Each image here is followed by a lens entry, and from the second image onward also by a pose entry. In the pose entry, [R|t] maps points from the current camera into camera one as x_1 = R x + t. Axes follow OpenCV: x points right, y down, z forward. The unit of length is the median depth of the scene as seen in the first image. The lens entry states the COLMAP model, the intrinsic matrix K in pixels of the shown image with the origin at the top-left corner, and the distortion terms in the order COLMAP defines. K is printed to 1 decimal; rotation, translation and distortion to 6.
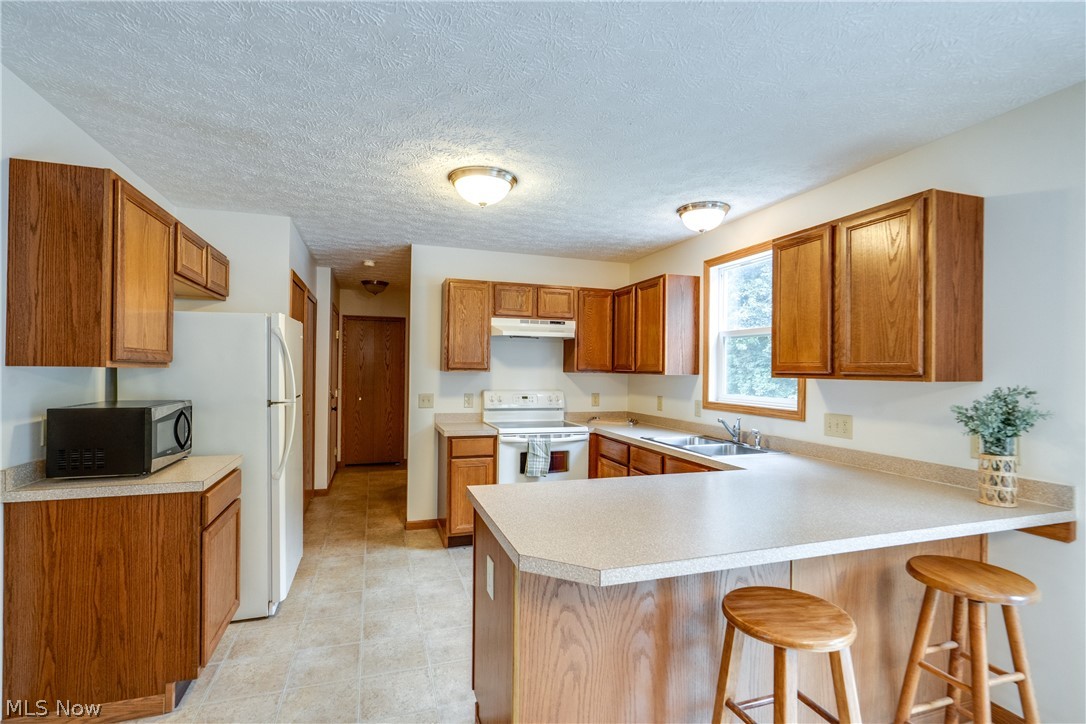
lens RADIAL K [[488.6, 0, 551.3], [0, 488.6, 369.8], [0, 0, 1]] dist [-0.001188, 0.001101]
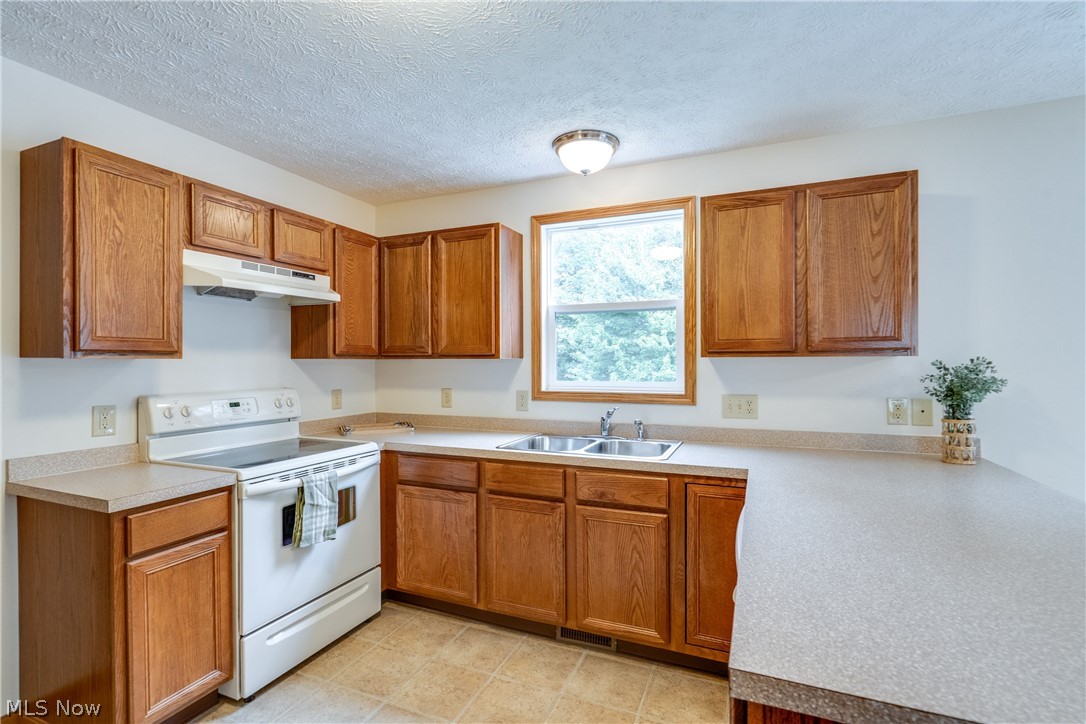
lens RADIAL K [[488.6, 0, 537.6], [0, 488.6, 361.2], [0, 0, 1]] dist [-0.001188, 0.001101]
pose [[0.679916, -0.015449, 0.733127, -0.264843], [0.012720, 0.999876, 0.009273, 0.007828], [-0.733180, 0.003021, 0.680028, 0.435553]]
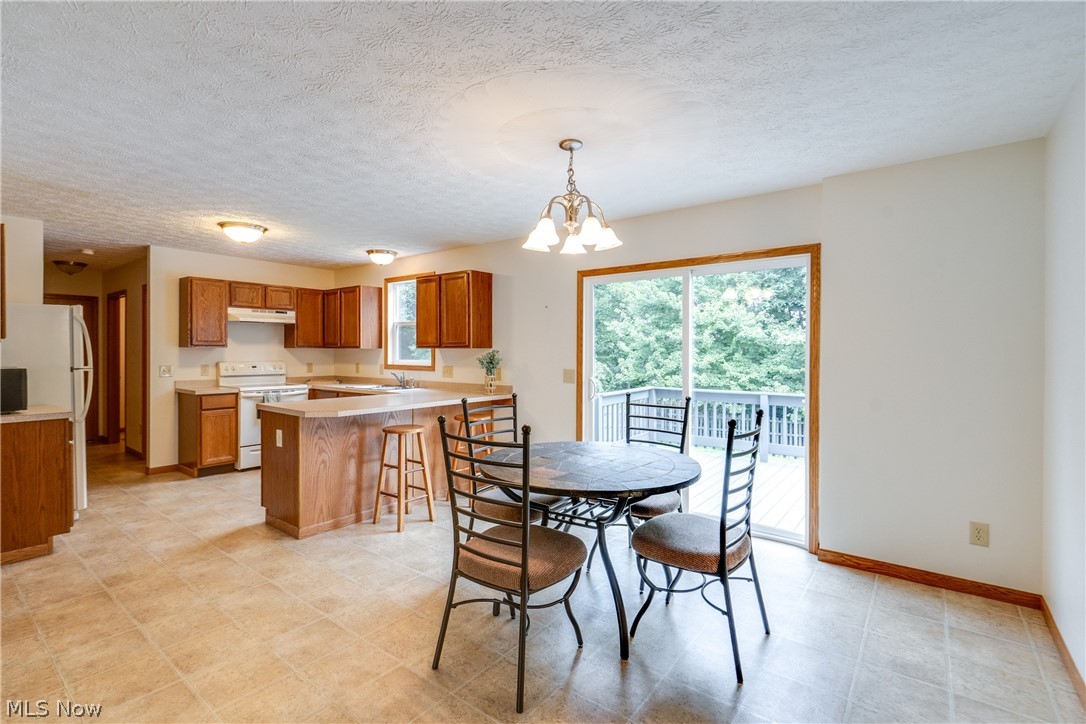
lens RADIAL K [[488.6, 0, 521.7], [0, 488.6, 354.6], [0, 0, 1]] dist [-0.001188, 0.001101]
pose [[0.855156, -0.013086, 0.518205, -0.141070], [0.007382, 0.999887, 0.013067, 0.012552], [-0.518318, -0.007349, 0.855156, -0.621247]]
